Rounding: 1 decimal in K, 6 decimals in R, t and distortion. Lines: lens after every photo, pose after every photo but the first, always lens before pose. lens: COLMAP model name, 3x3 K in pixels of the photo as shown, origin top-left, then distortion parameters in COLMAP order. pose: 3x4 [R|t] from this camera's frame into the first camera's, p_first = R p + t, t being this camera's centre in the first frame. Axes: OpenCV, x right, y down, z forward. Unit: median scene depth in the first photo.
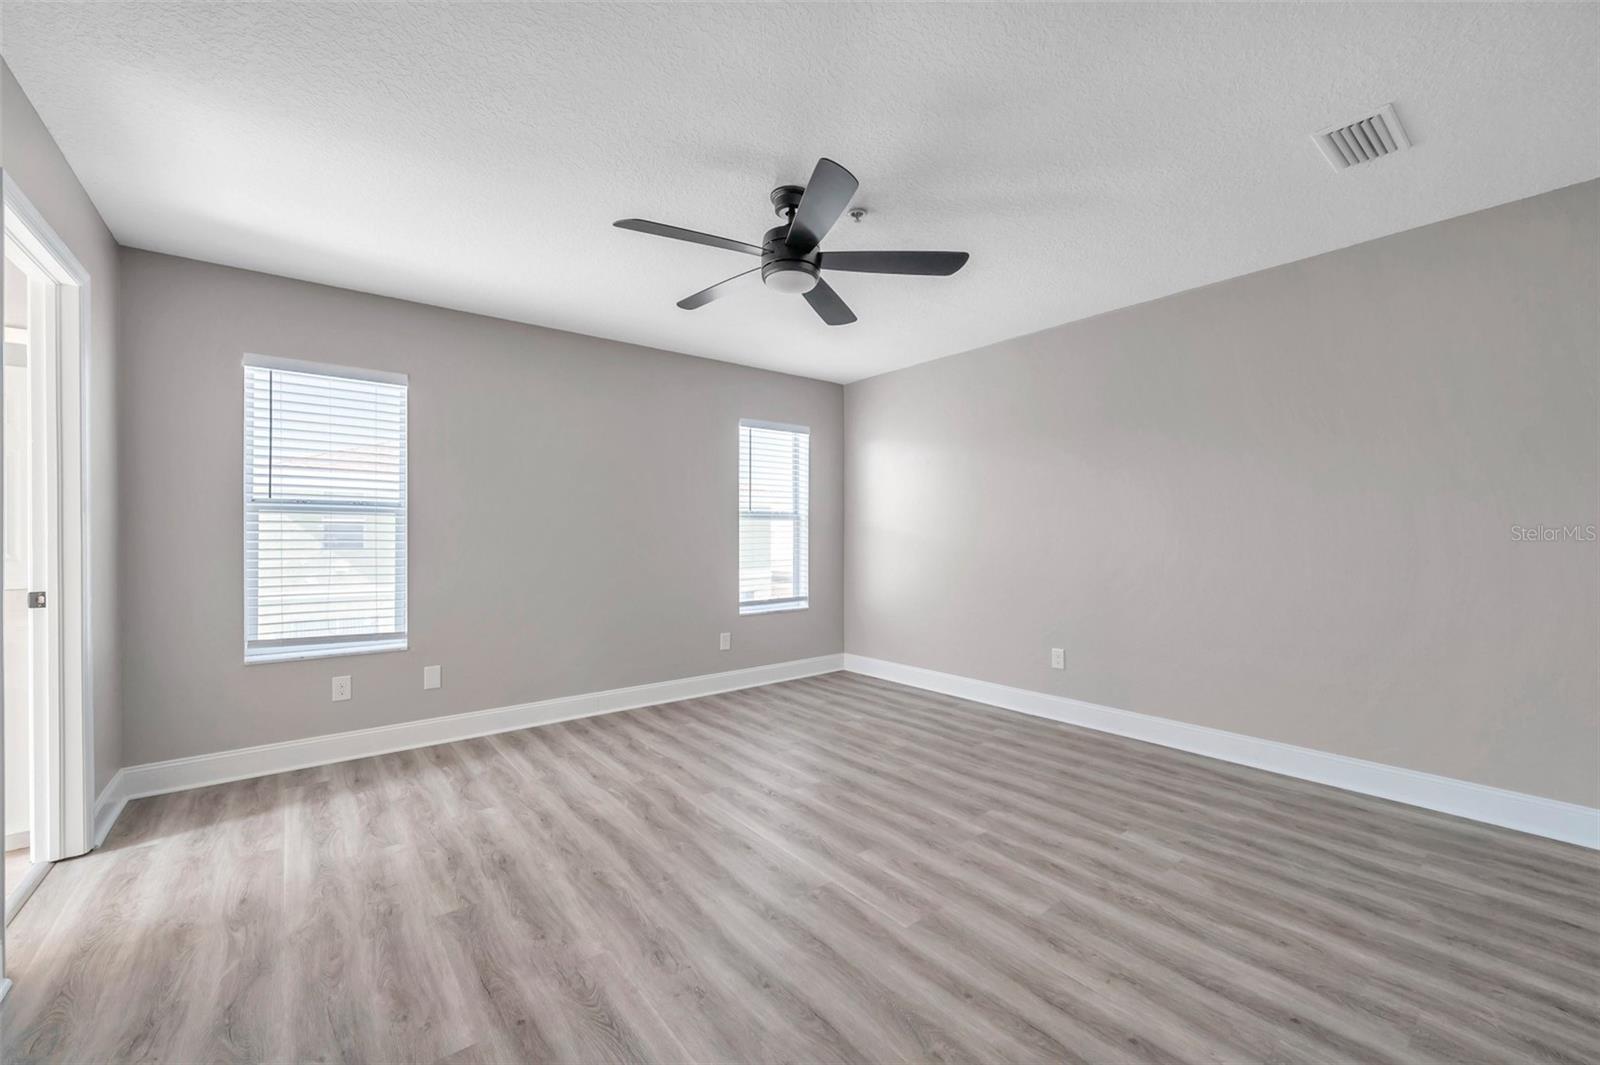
lens RADIAL K [[631.0, 0, 801.6], [0, 631.0, 540.7], [0, 0, 1]] dist [0.001254, 0.000048]
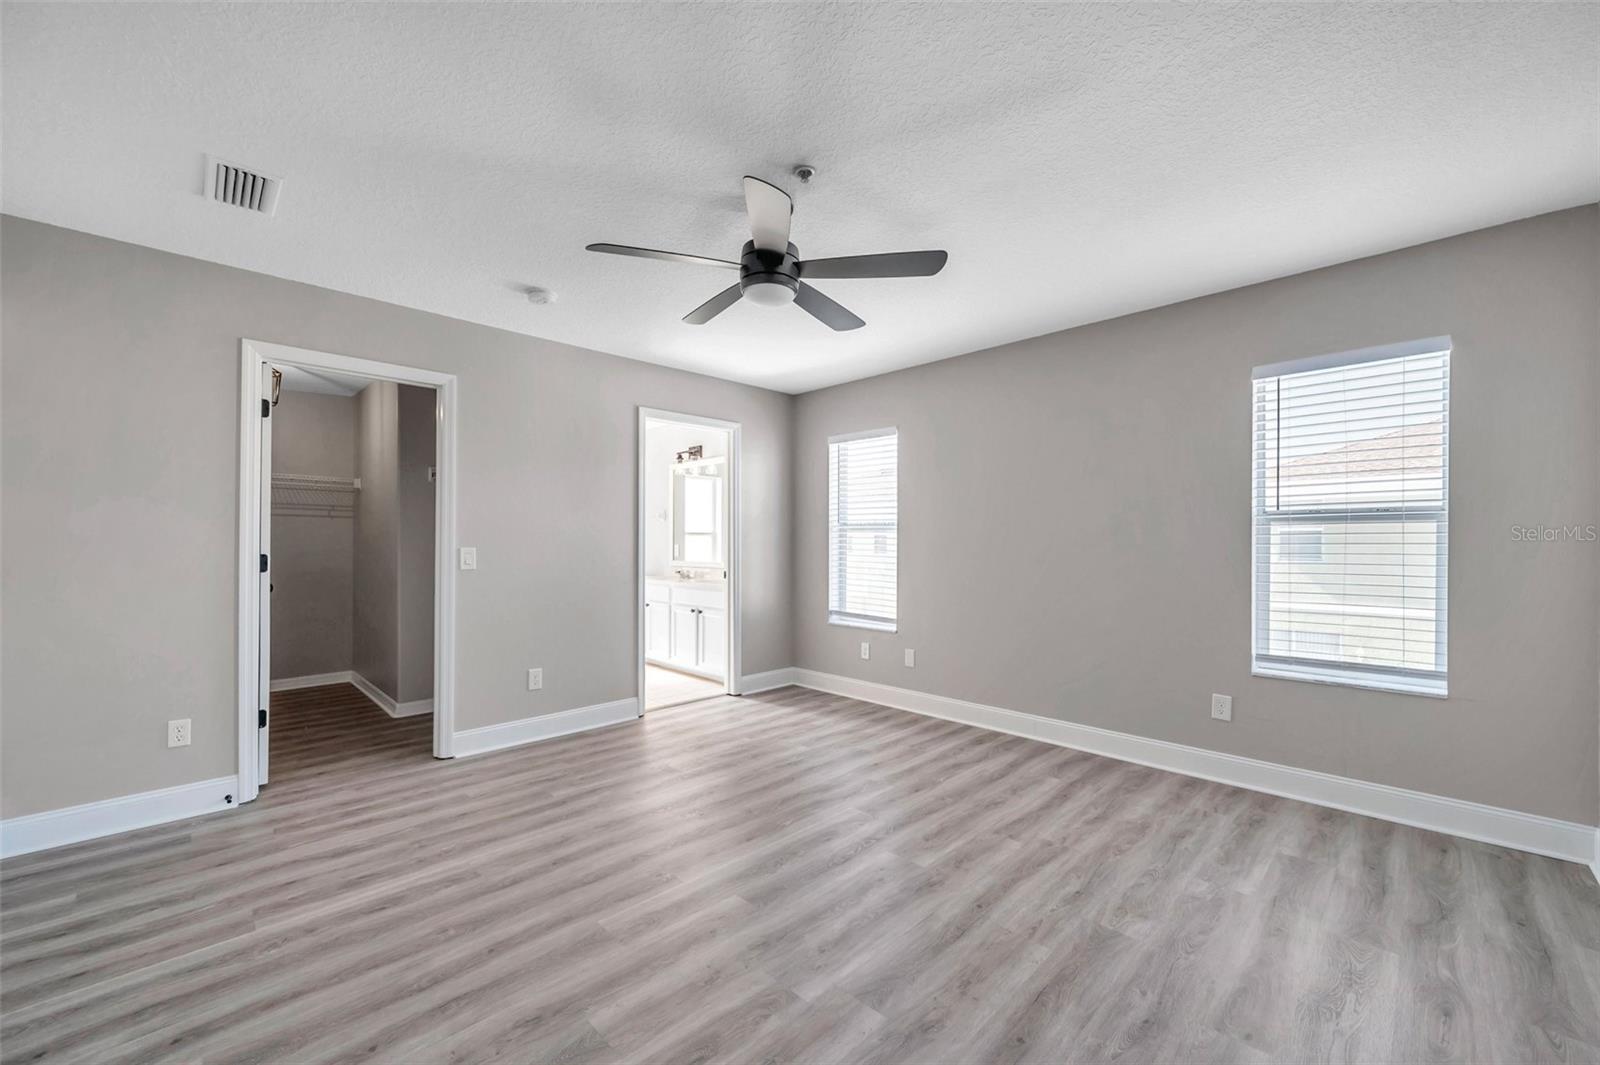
lens RADIAL K [[631.0, 0, 801.6], [0, 631.0, 540.7], [0, 0, 1]] dist [0.001254, 0.000048]
pose [[0.115583, -0.003797, -0.993291, 0.673541], [-0.012150, 0.999912, -0.005237, -0.011188], [0.993223, 0.012674, 0.115527, 0.649355]]
